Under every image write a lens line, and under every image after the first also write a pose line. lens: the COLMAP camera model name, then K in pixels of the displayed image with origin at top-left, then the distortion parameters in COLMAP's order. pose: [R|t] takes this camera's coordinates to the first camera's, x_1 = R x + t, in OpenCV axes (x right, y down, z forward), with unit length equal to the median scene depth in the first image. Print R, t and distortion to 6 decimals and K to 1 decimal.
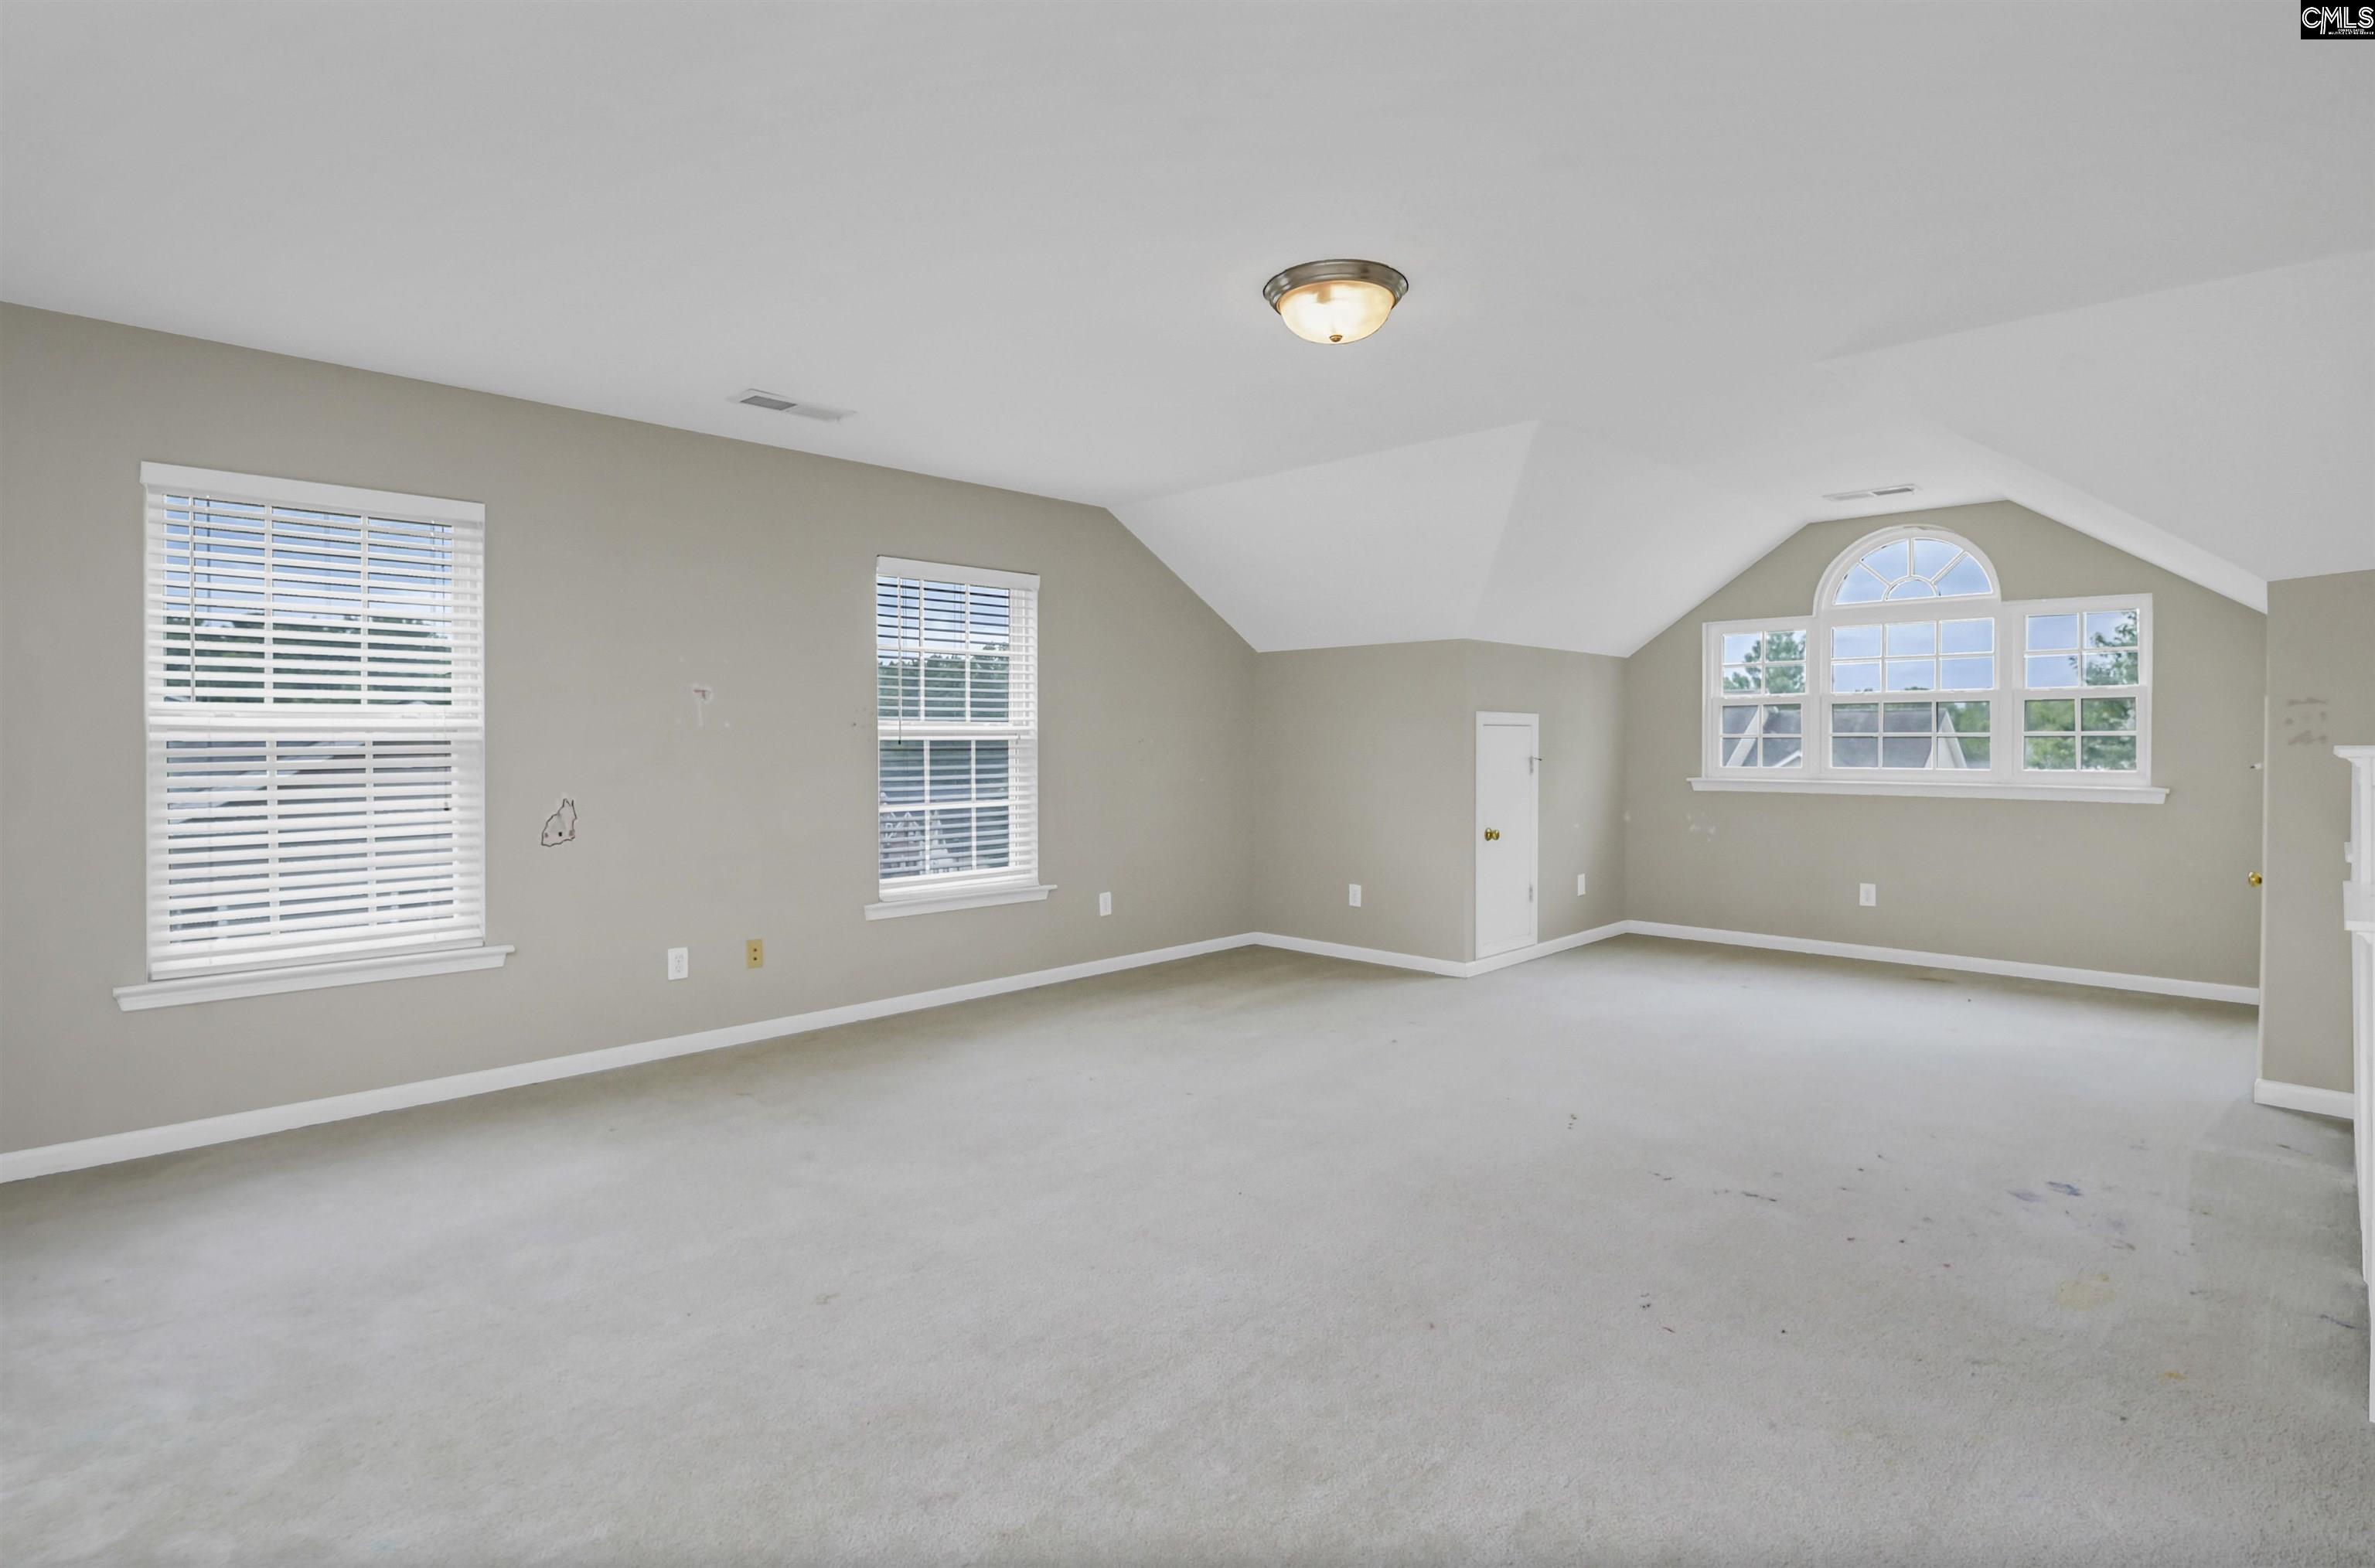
lens RADIAL K [[1200.3, 0, 1187.5], [0, 1200.3, 784.0], [0, 0, 1]] dist [0.012321, 0.000048]
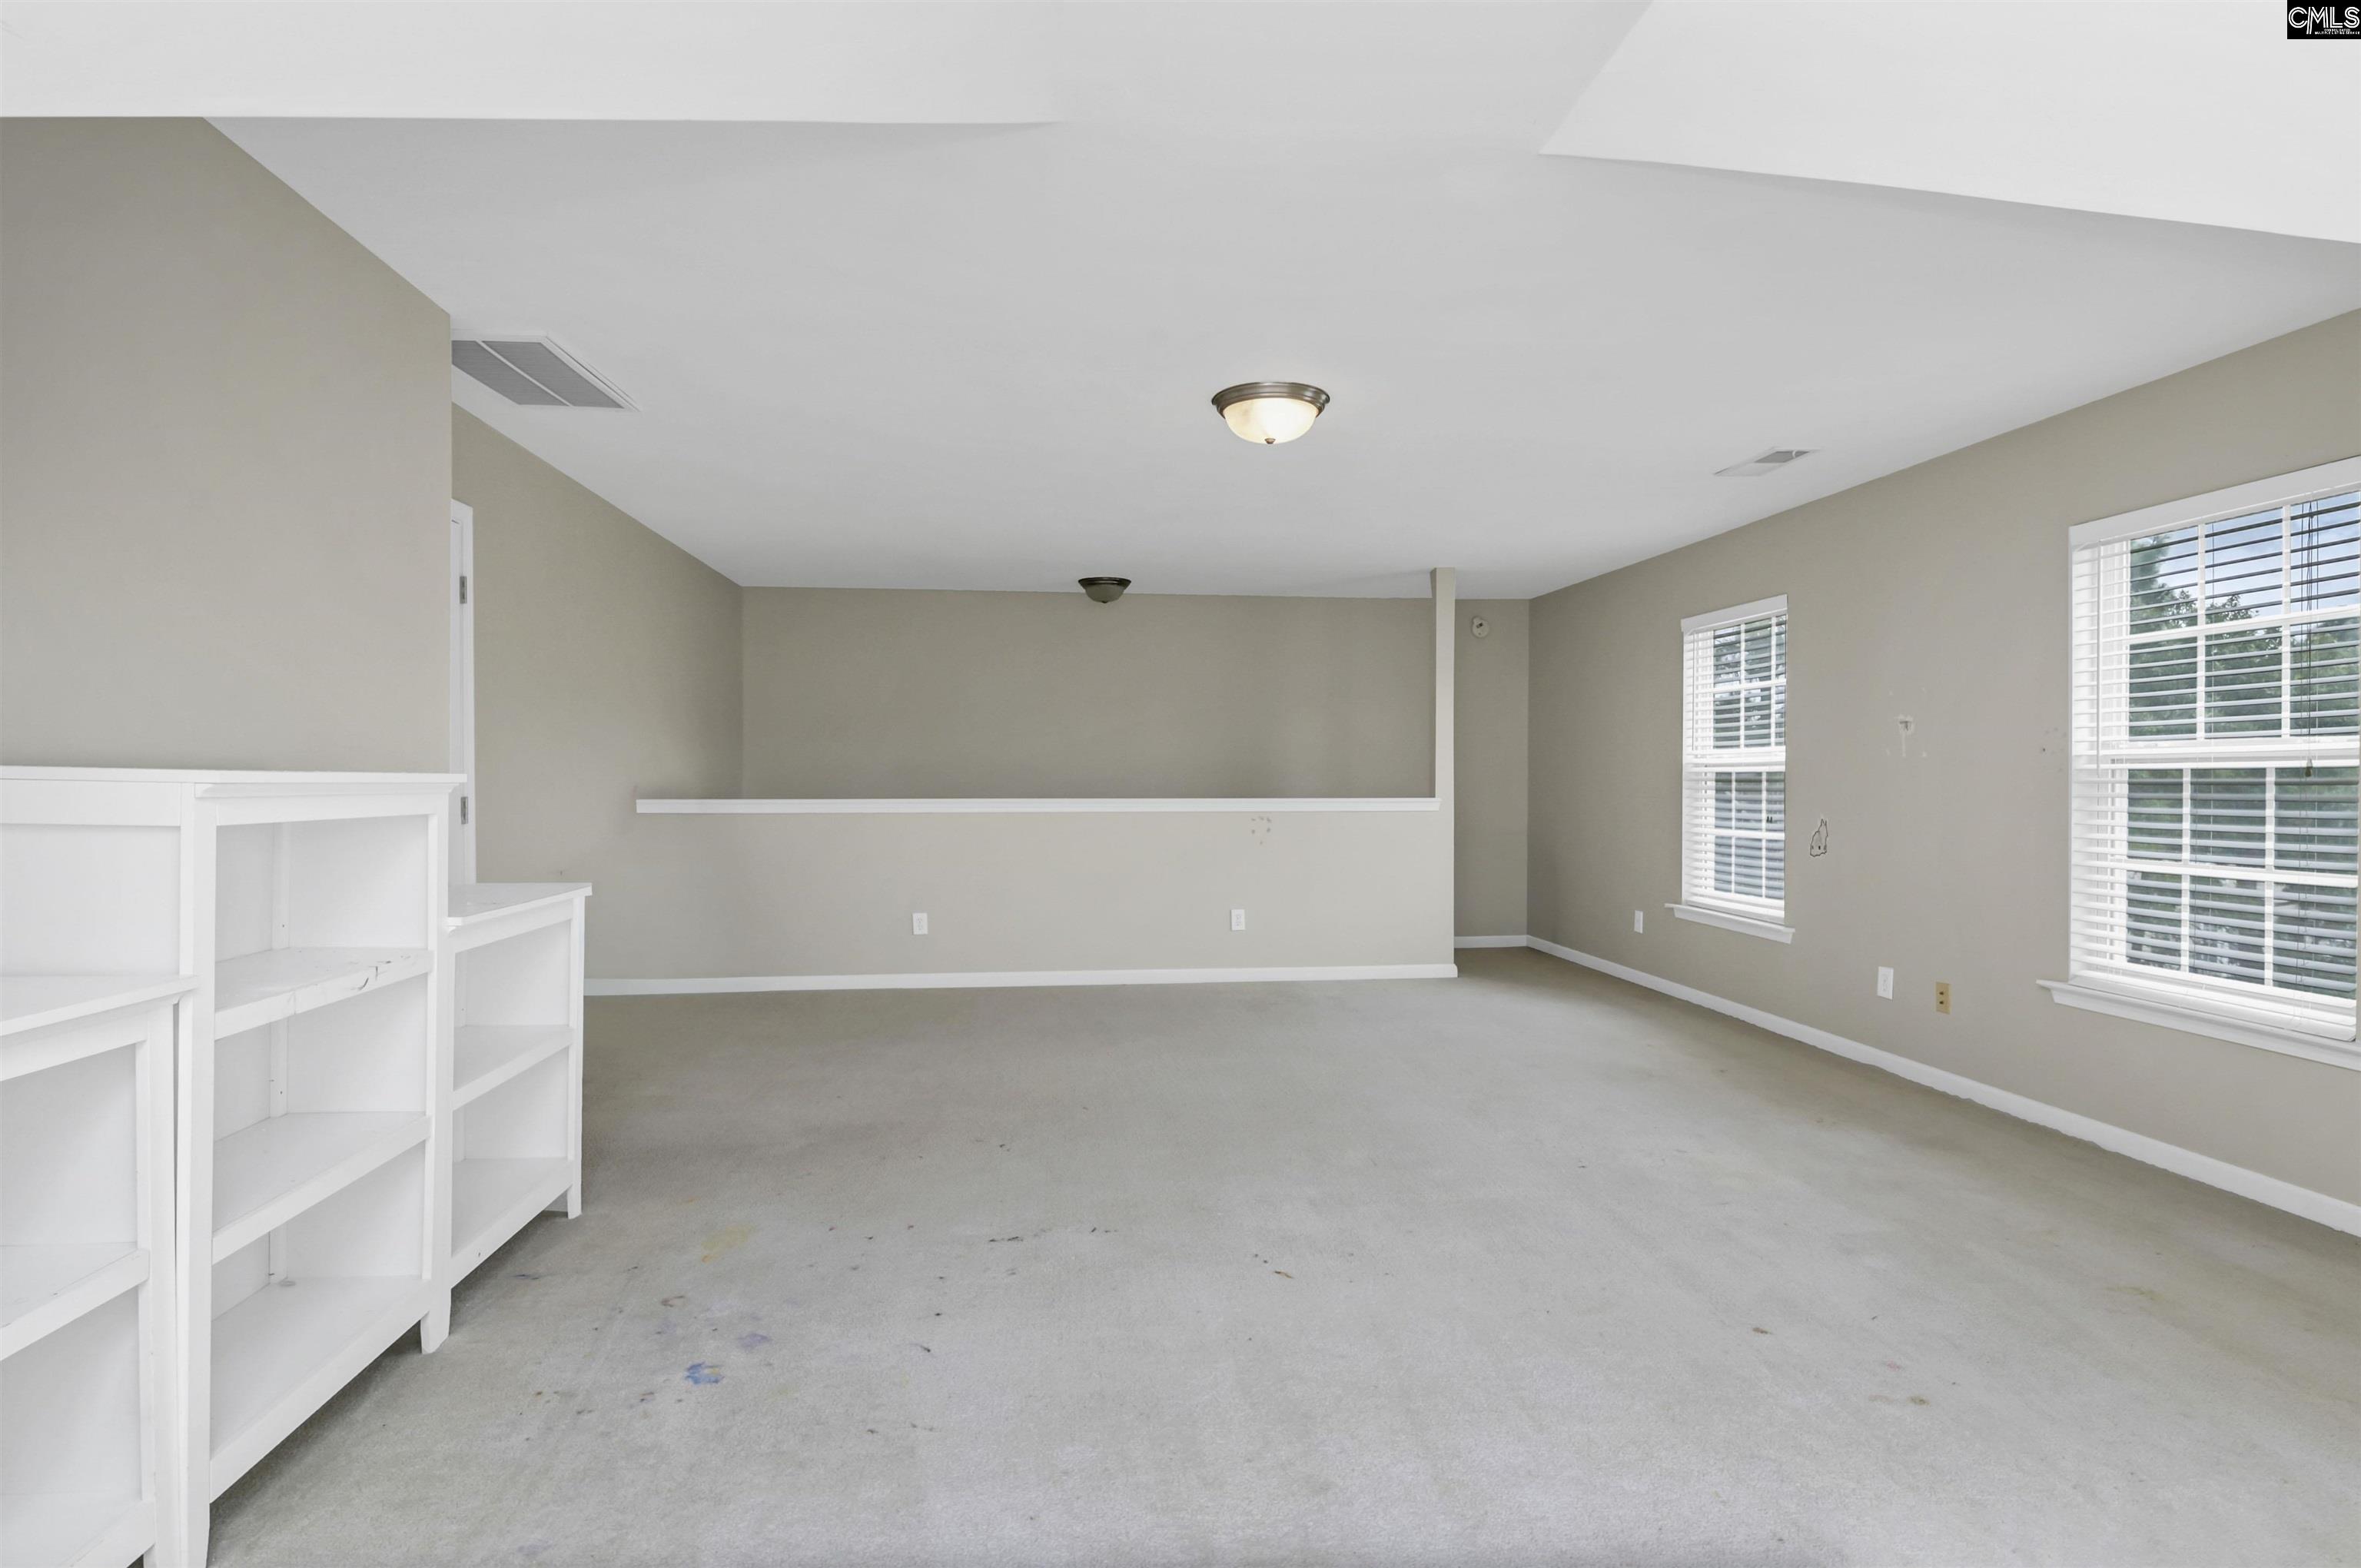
lens RADIAL K [[1193.2, 0, 1180.5], [0, 1193.2, 784.0], [0, 0, 1]] dist [0.012321, 0.000048]
pose [[-0.625982, 0.005386, -0.779819, 0.663645], [-0.030959, 0.999016, 0.031751, -0.032902], [0.779223, 0.044018, -0.625200, 0.995700]]
